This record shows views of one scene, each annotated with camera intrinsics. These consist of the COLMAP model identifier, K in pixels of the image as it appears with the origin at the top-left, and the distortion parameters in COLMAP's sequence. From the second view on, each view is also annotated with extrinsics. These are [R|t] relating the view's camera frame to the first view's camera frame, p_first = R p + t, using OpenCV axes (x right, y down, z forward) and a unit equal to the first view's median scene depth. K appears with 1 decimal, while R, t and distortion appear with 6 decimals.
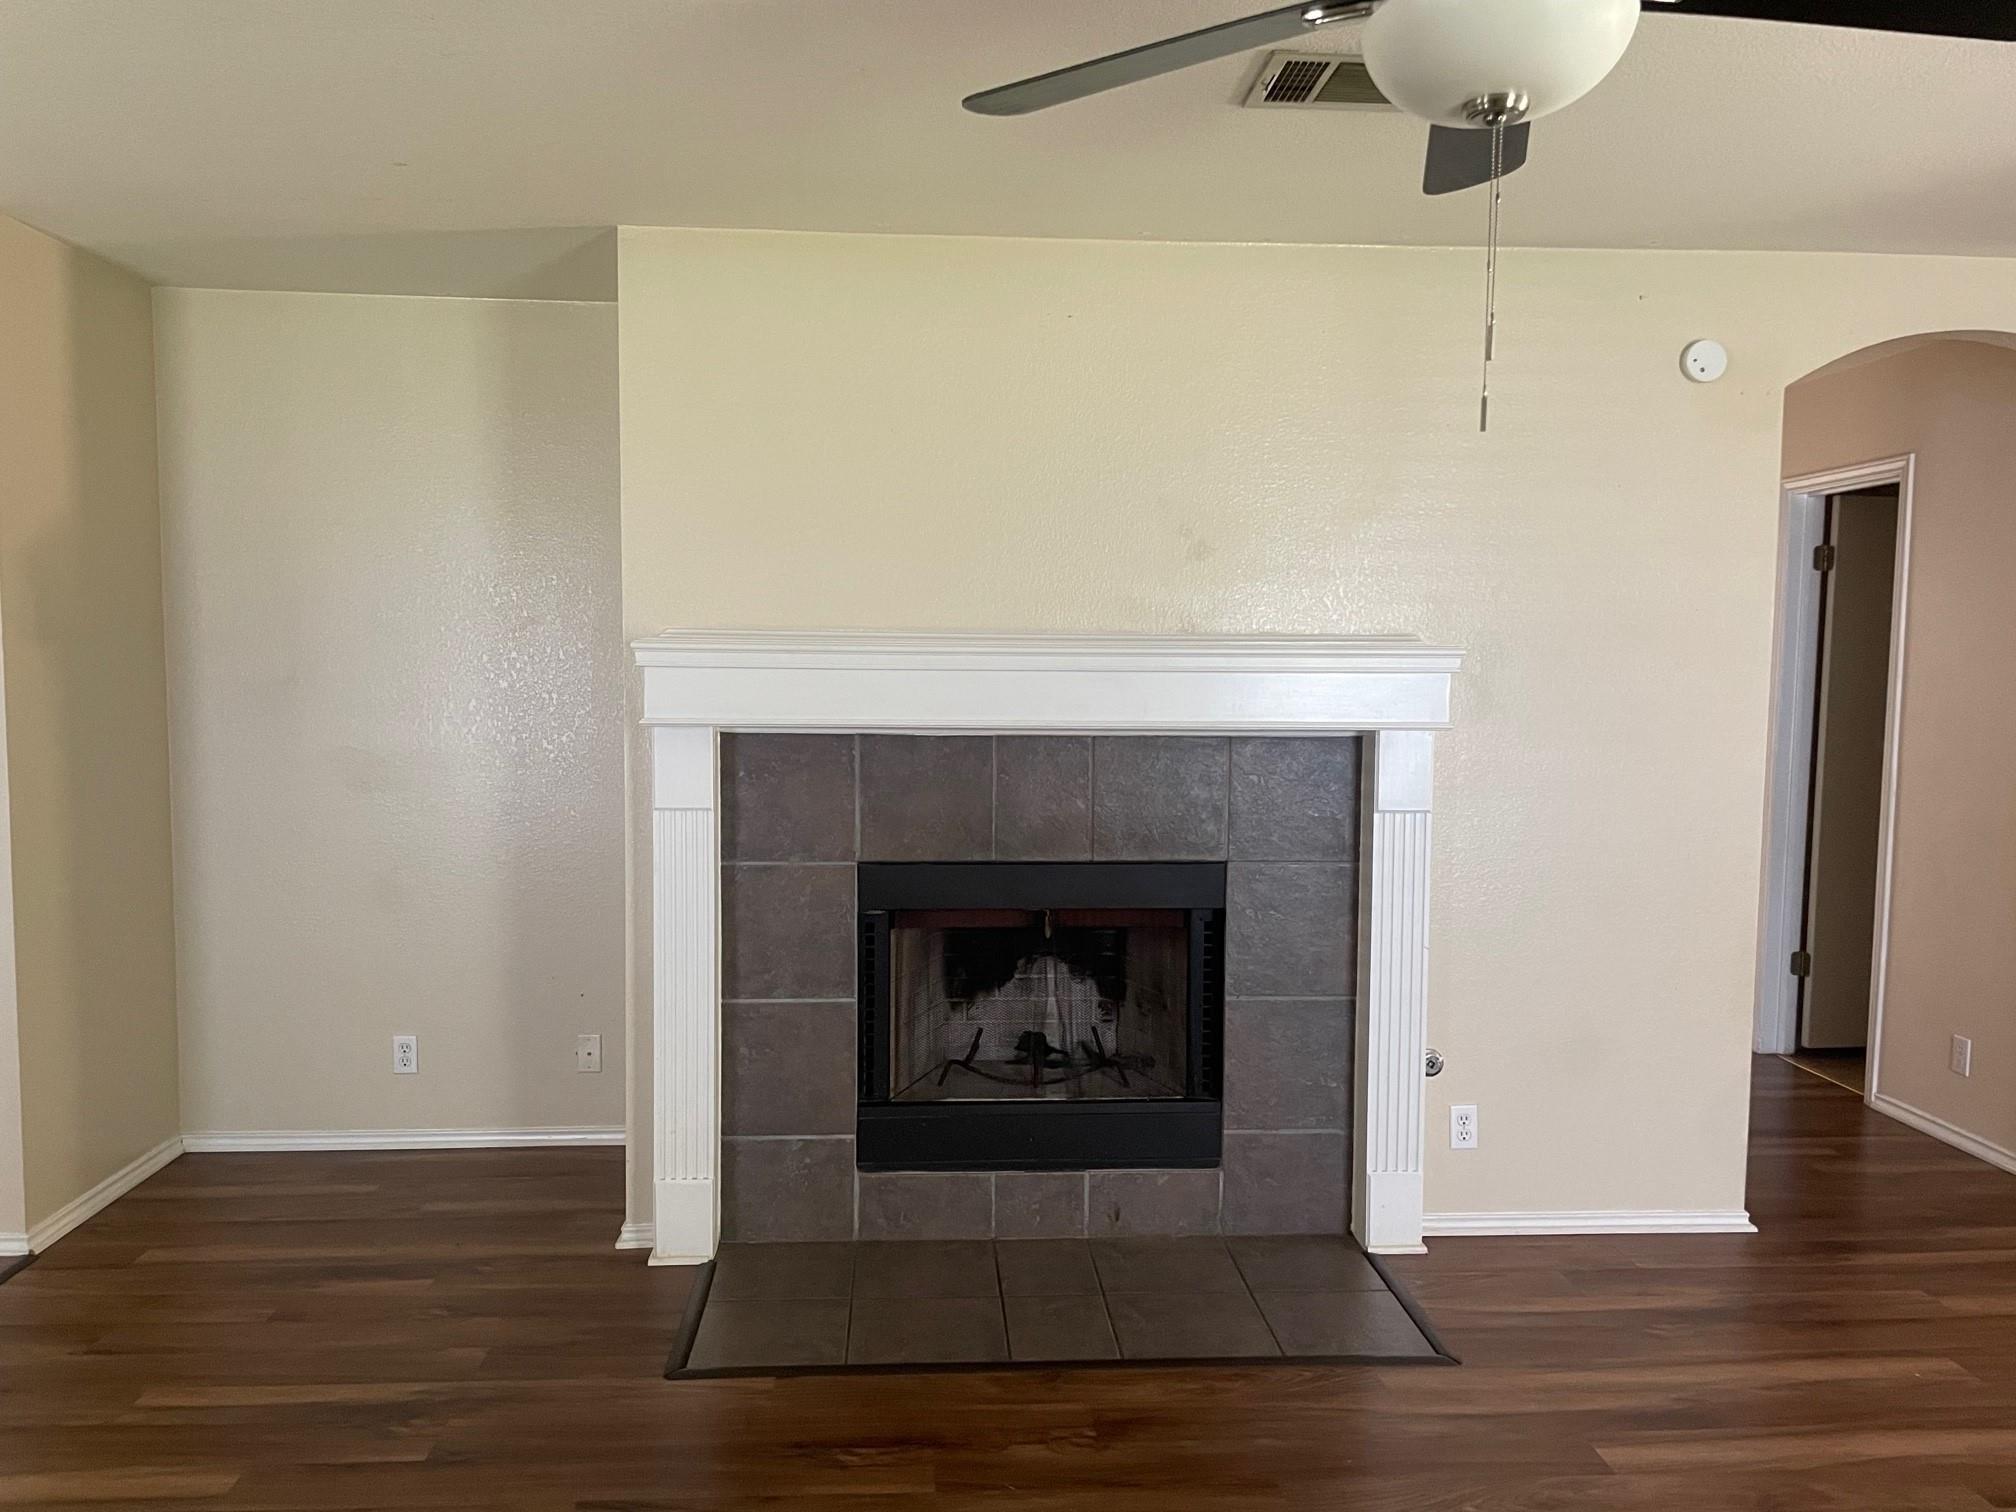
lens RADIAL K [[1522.8, 0, 1006.2], [0, 1522.8, 760.2], [0, 0, 1]] dist [0.060453, -0.071898]
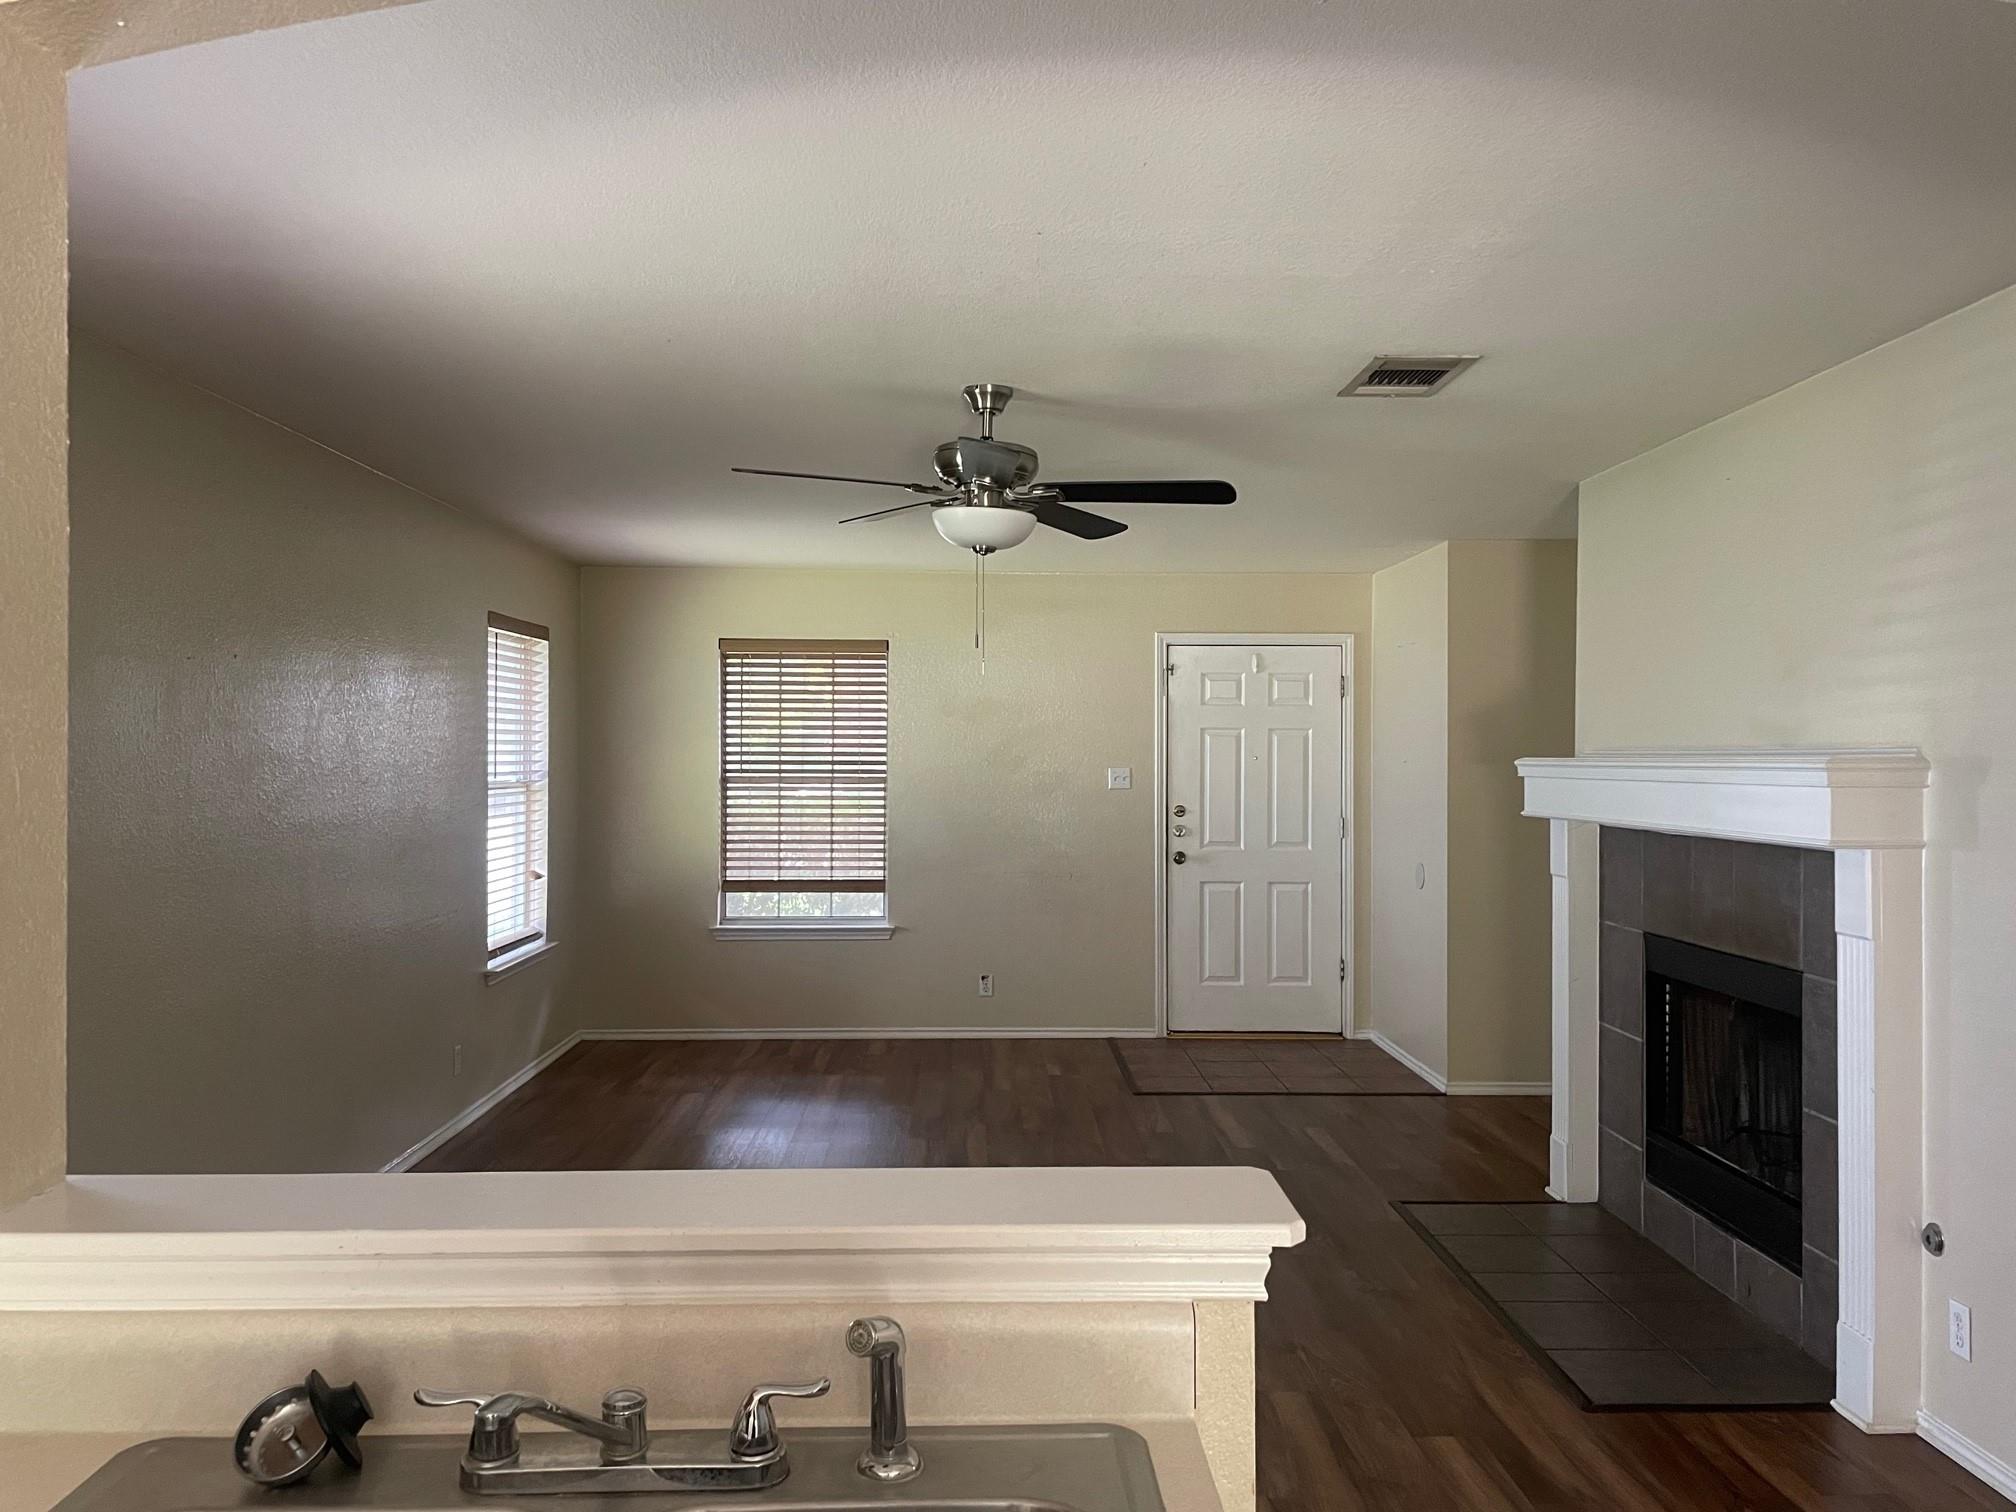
lens RADIAL K [[1522.8, 0, 1029.1], [0, 1522.8, 765.4], [0, 0, 1]] dist [0.060453, -0.071898]
pose [[-0.023921, -0.002441, -0.999711, 1.203380], [-0.072400, 0.997375, -0.000703, -0.033443], [0.997089, 0.072362, -0.024035, 0.509643]]
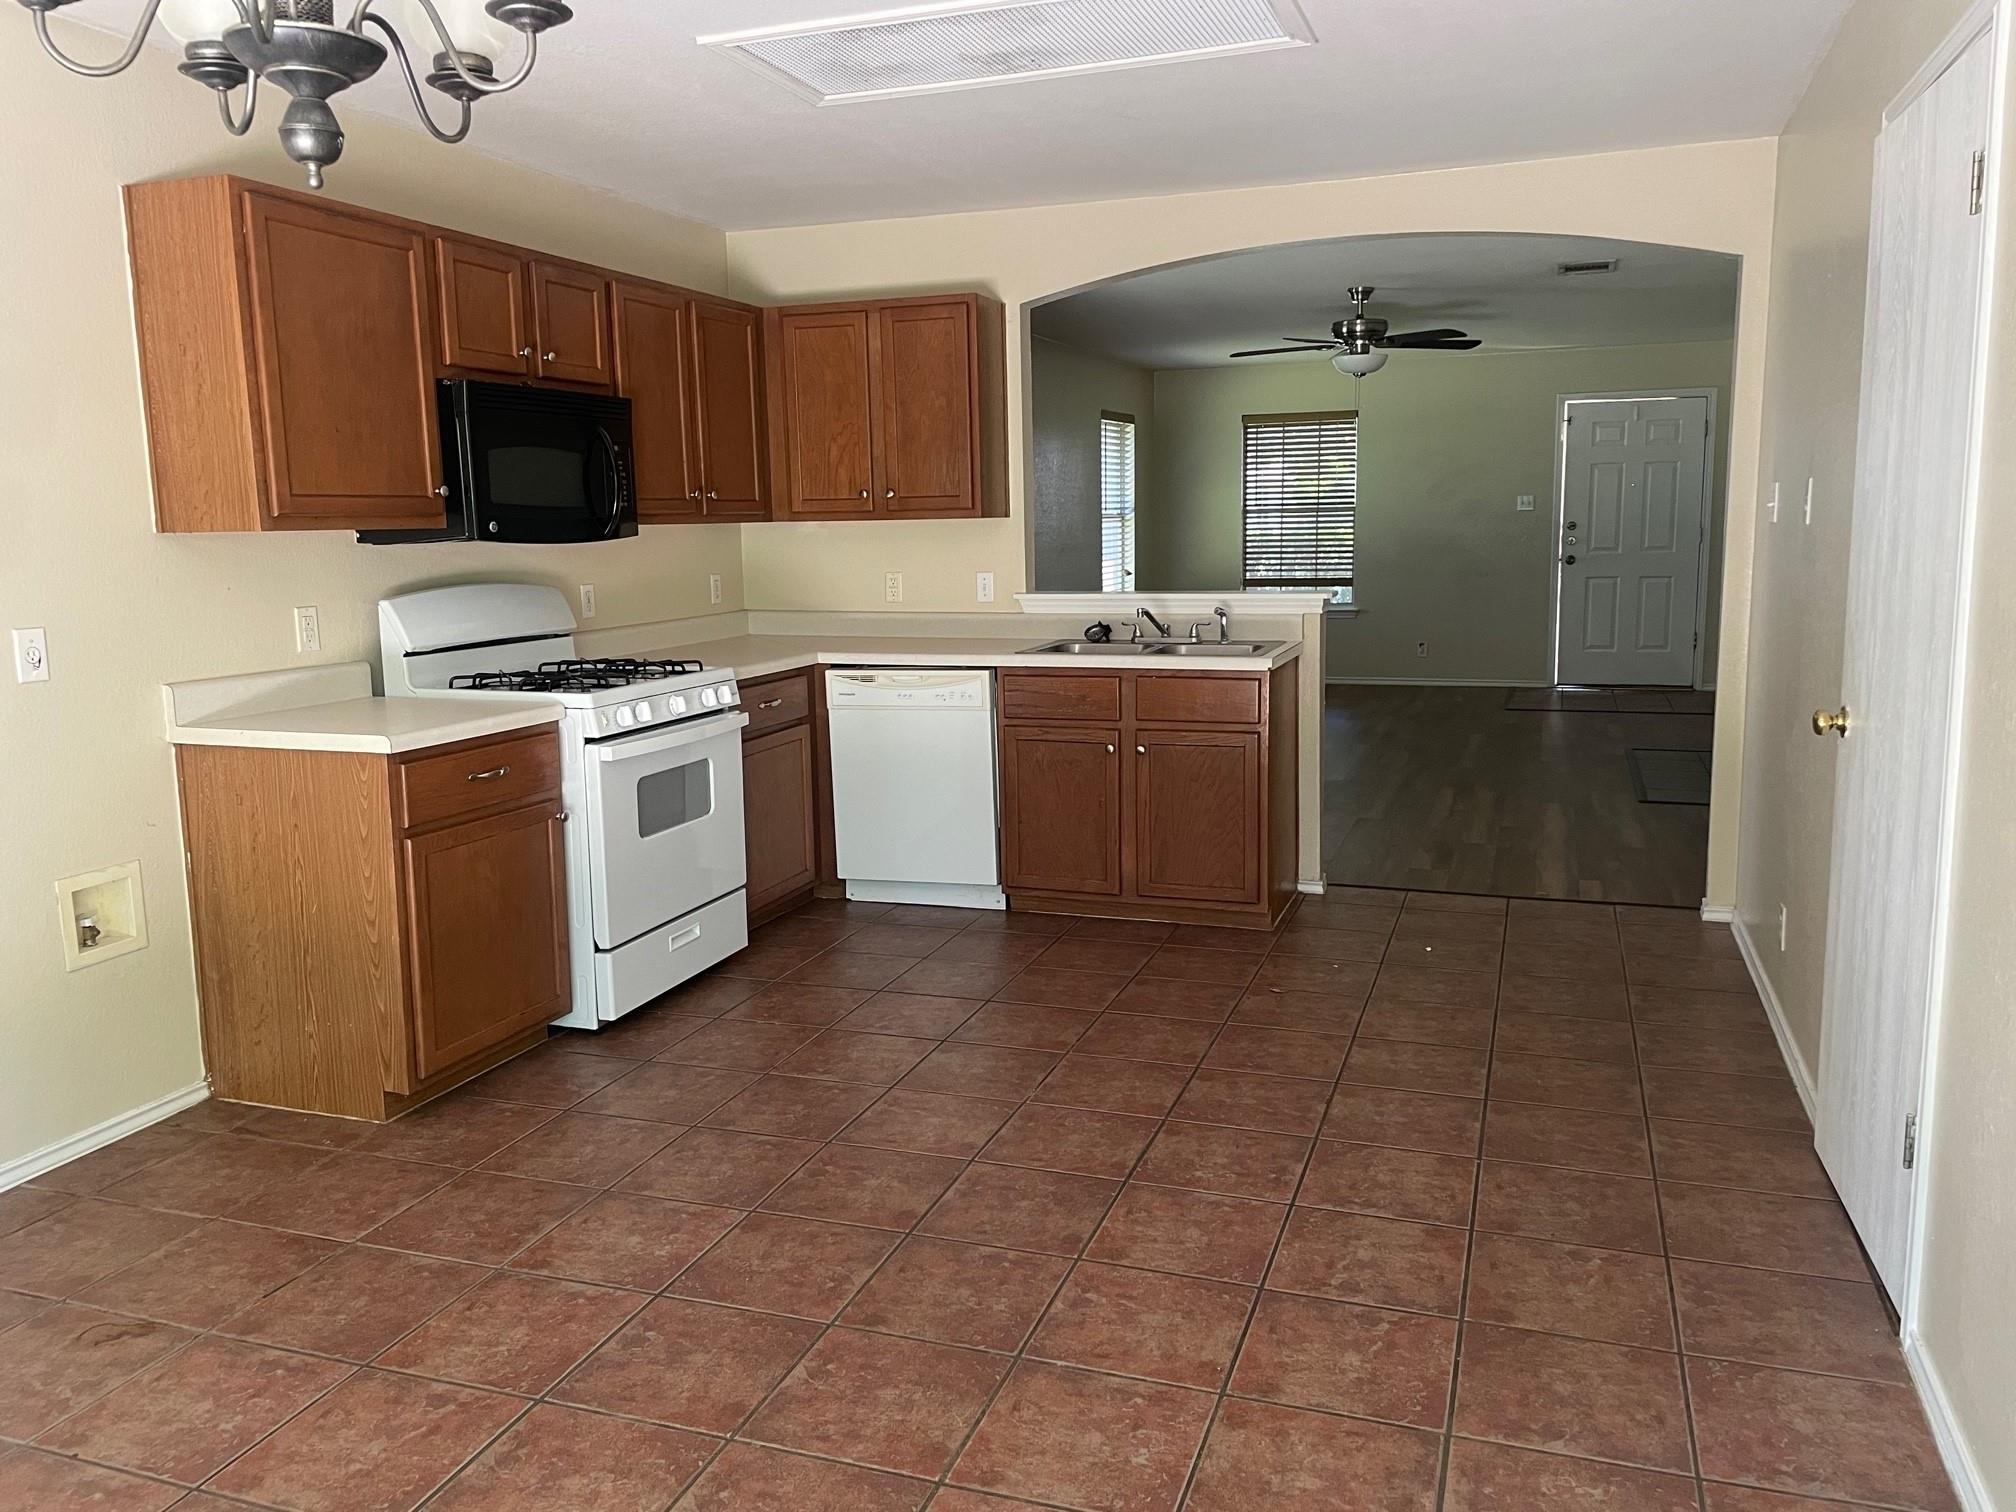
lens RADIAL K [[1522.8, 0, 993.8], [0, 1522.8, 751.1], [0, 0, 1]] dist [0.060453, -0.071898]
pose [[-0.400009, 0.141215, -0.905567, 1.857447], [-0.046427, 0.983668, 0.173902, -0.026403], [0.915334, 0.111605, -0.386920, 0.717702]]
